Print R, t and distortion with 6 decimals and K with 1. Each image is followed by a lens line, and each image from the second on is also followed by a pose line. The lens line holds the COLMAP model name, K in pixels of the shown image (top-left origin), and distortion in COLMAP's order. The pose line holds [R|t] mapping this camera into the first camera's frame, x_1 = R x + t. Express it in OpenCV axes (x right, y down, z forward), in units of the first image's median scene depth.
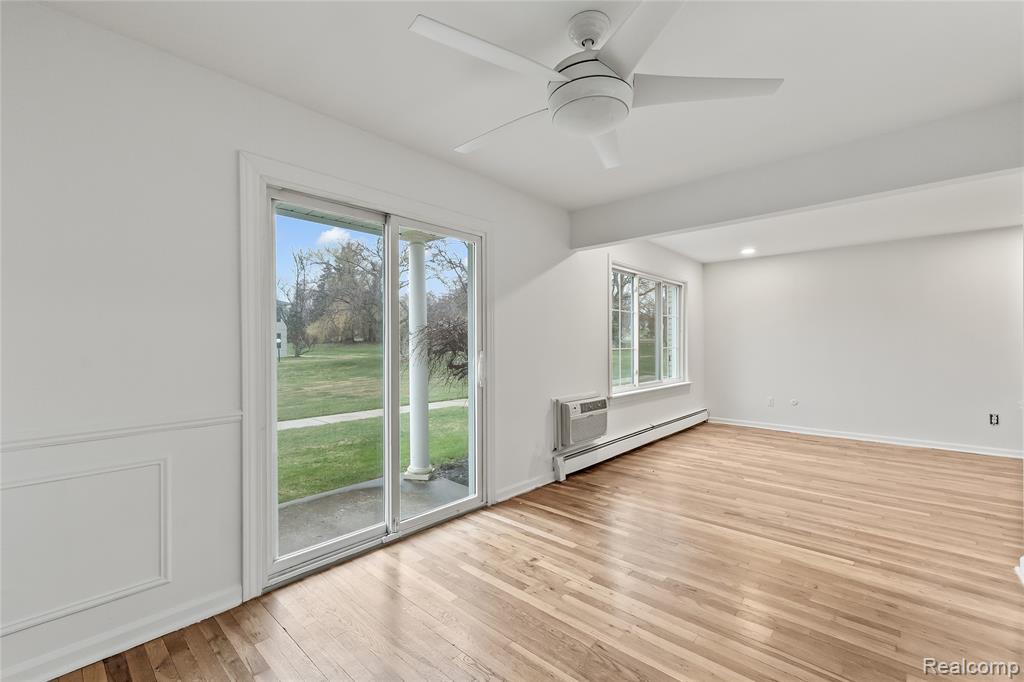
lens RADIAL K [[441.0, 0, 510.3], [0, 441.0, 343.7], [0, 0, 1]] dist [0.000849, 0.000020]
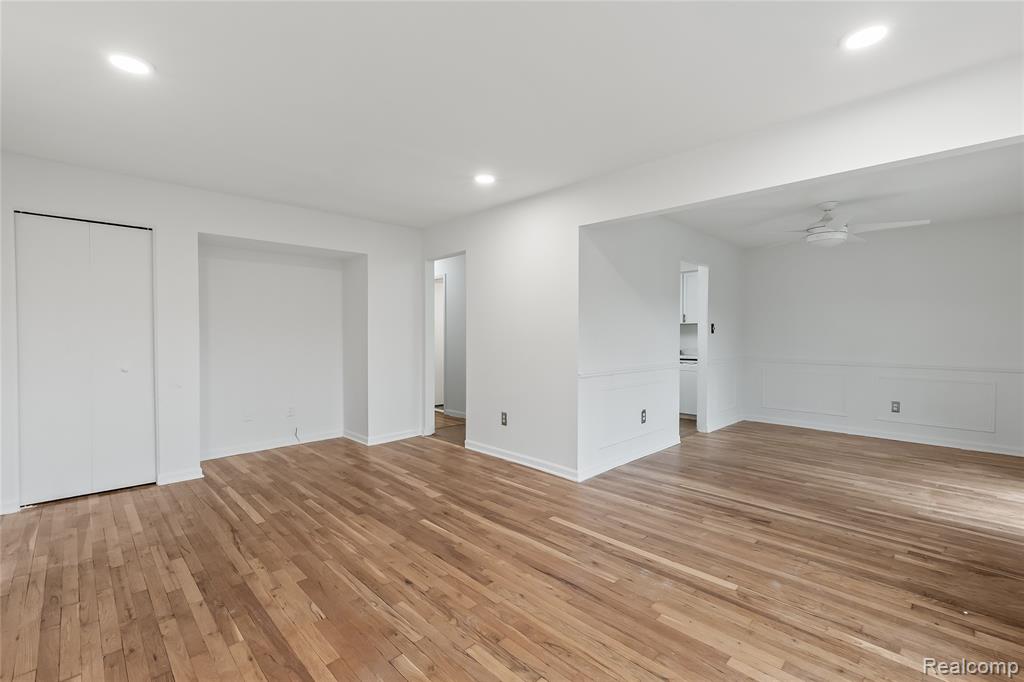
lens RADIAL K [[441.0, 0, 513.2], [0, 441.0, 341.5], [0, 0, 1]] dist [0.000849, 0.000020]
pose [[-0.998250, 0.001870, 0.059113, 0.972936], [0.002233, 0.999979, 0.006084, -0.004074], [-0.059100, 0.006206, -0.998233, 1.962620]]
